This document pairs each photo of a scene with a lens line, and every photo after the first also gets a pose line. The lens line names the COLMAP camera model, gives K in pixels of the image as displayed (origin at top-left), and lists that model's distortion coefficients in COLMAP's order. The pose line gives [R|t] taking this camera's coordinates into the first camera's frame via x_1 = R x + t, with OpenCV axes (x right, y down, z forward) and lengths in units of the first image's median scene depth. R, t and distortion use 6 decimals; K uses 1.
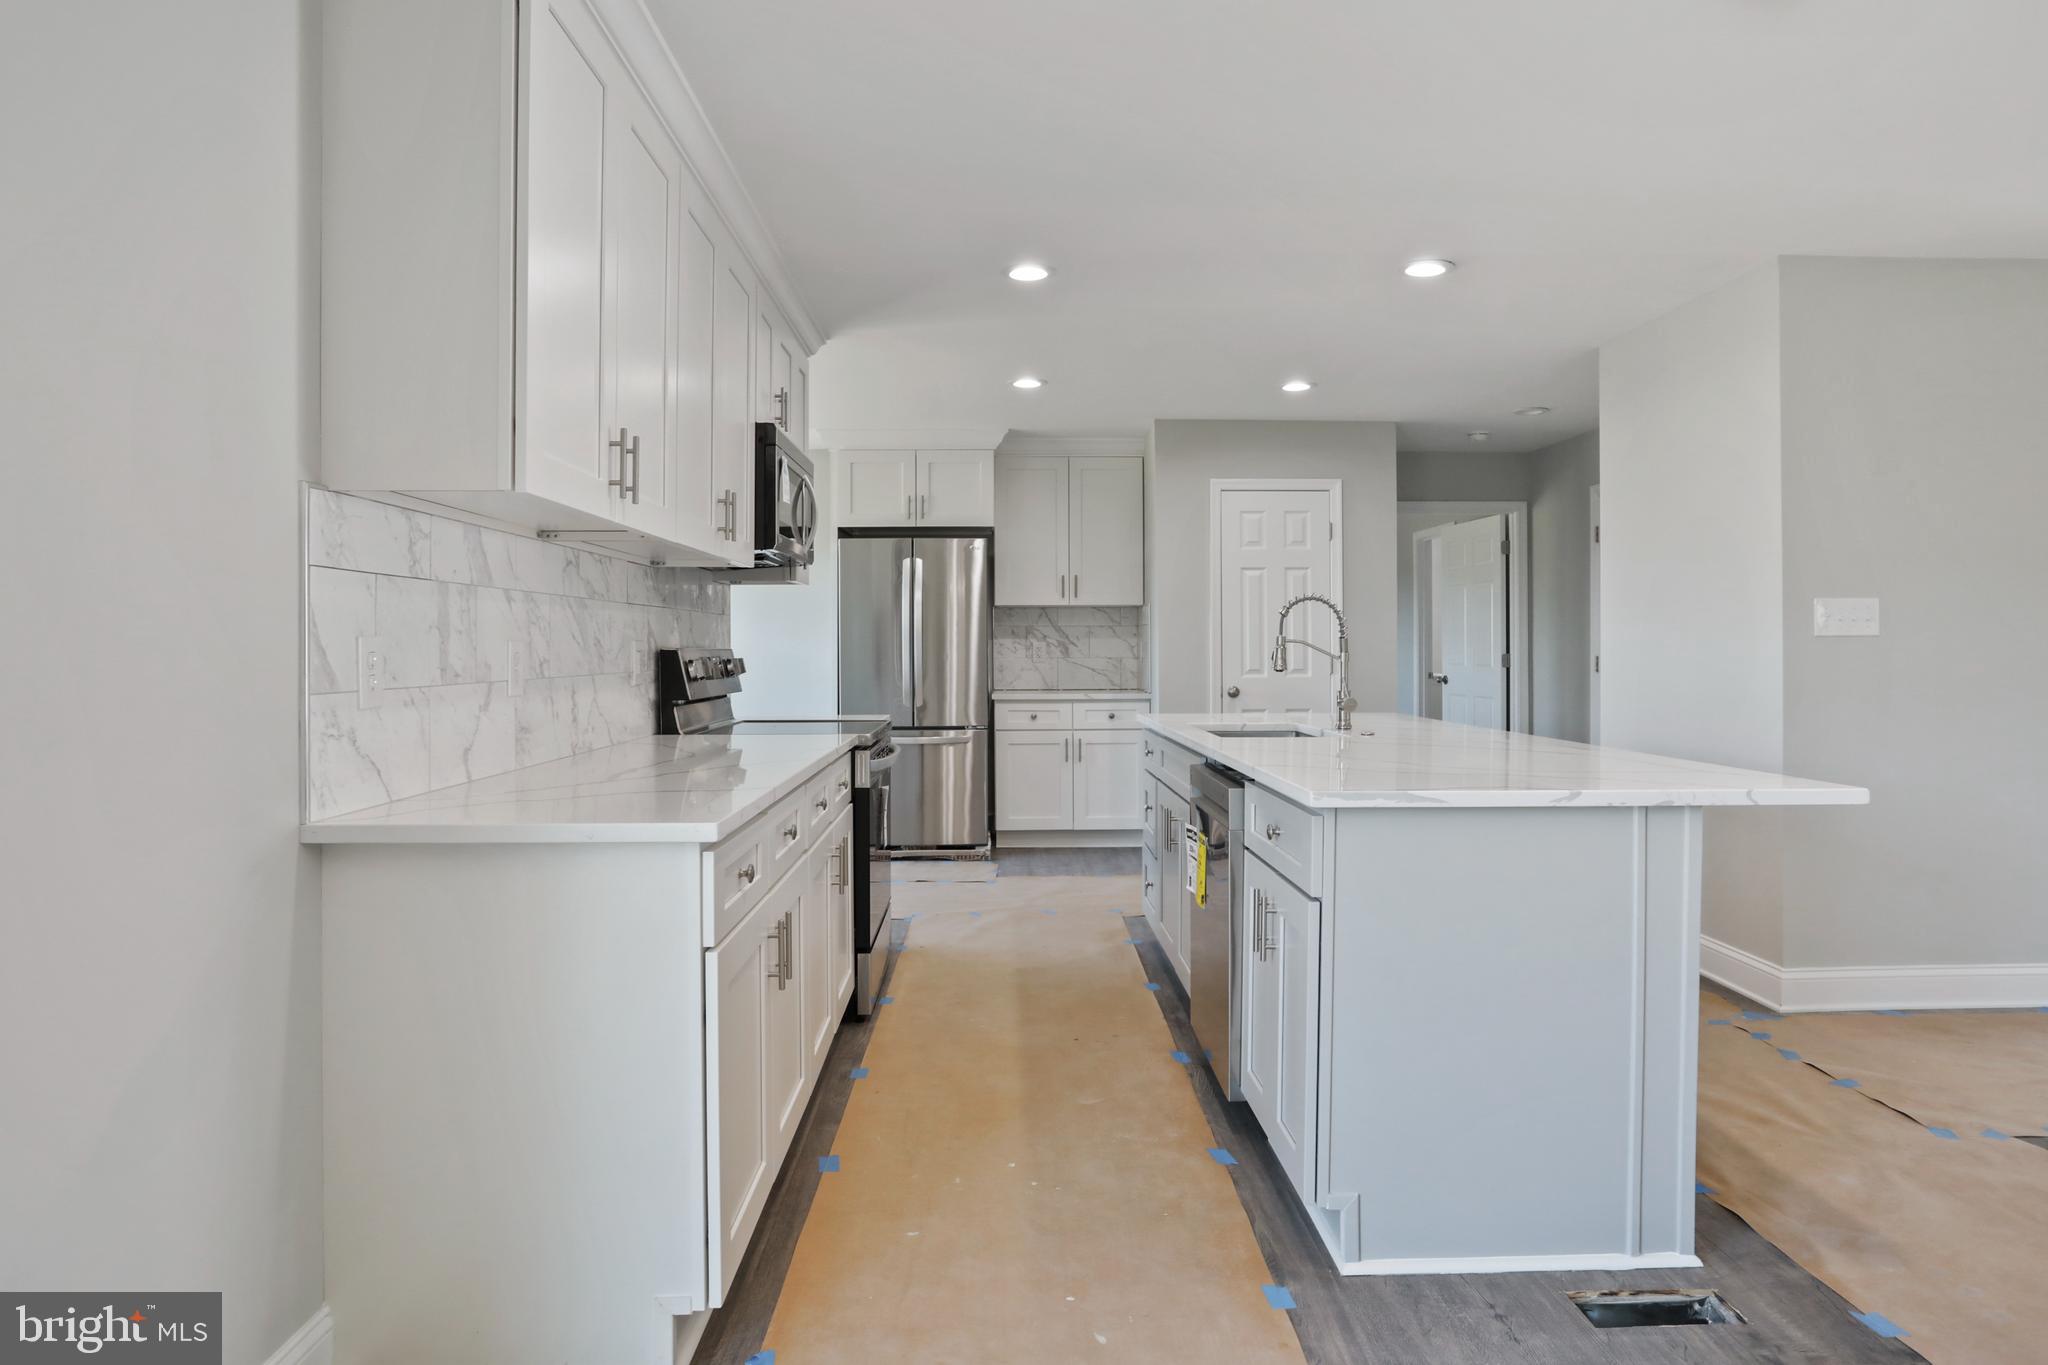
lens RADIAL K [[1248.4, 0, 1032.1], [0, 1248.4, 654.4], [0, 0, 1]] dist [-0.026258, 0.000014]
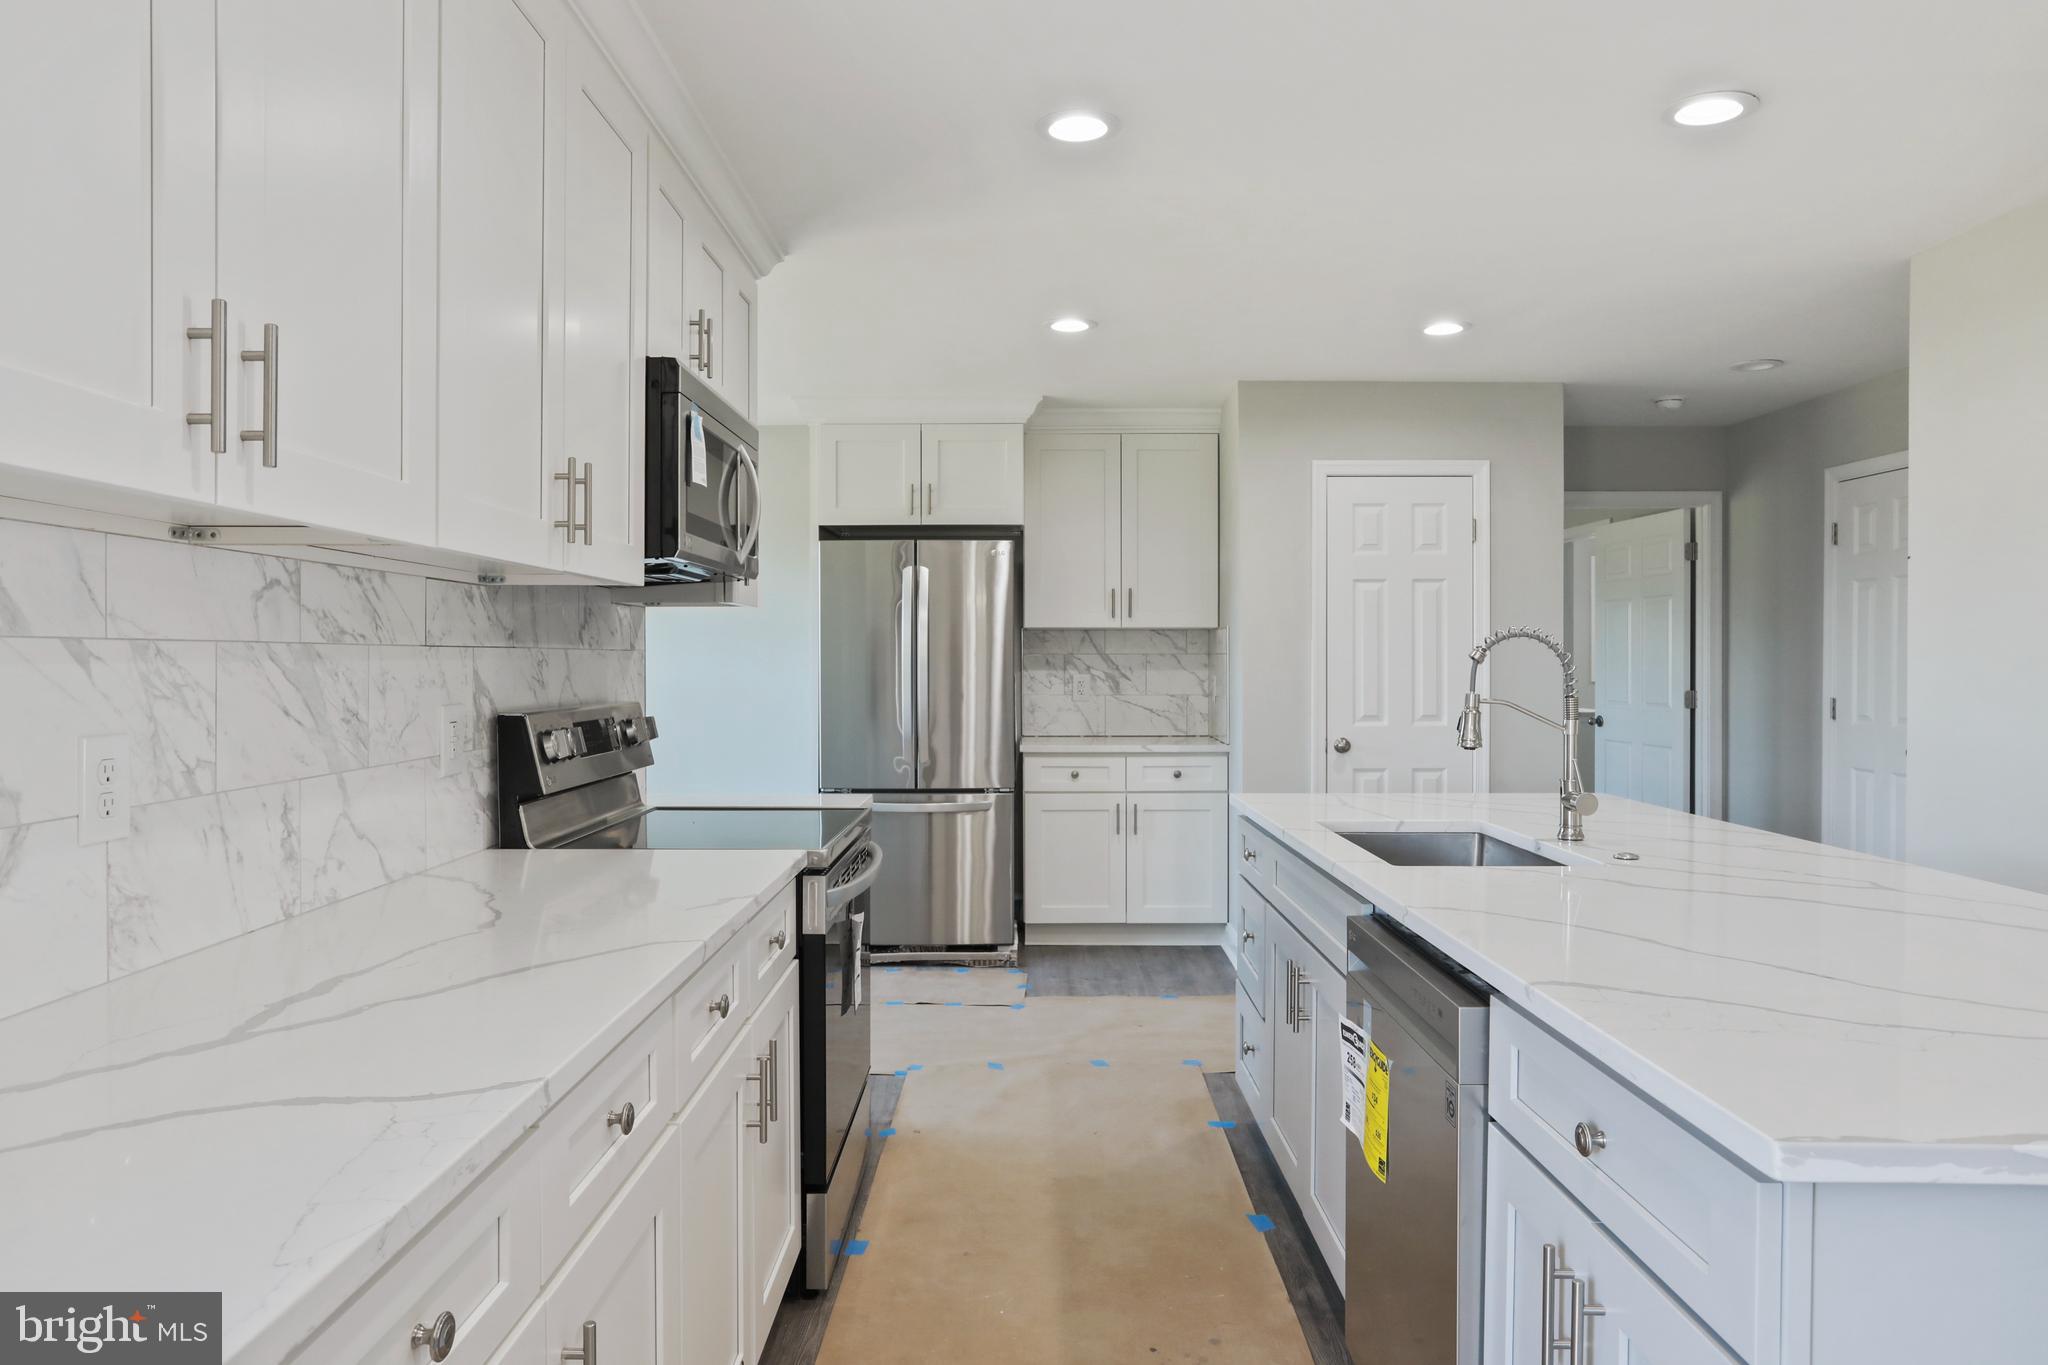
lens RADIAL K [[1380.3, 0, 1024.0], [0, 1380.3, 682.5], [0, 0, 1]] dist [0.000647, -0.000163]
pose [[0.999550, 0.003085, -0.029823, -0.004900], [-0.002783, 0.999945, 0.010161, -0.015540], [0.029852, -0.010074, 0.999504, 0.165760]]
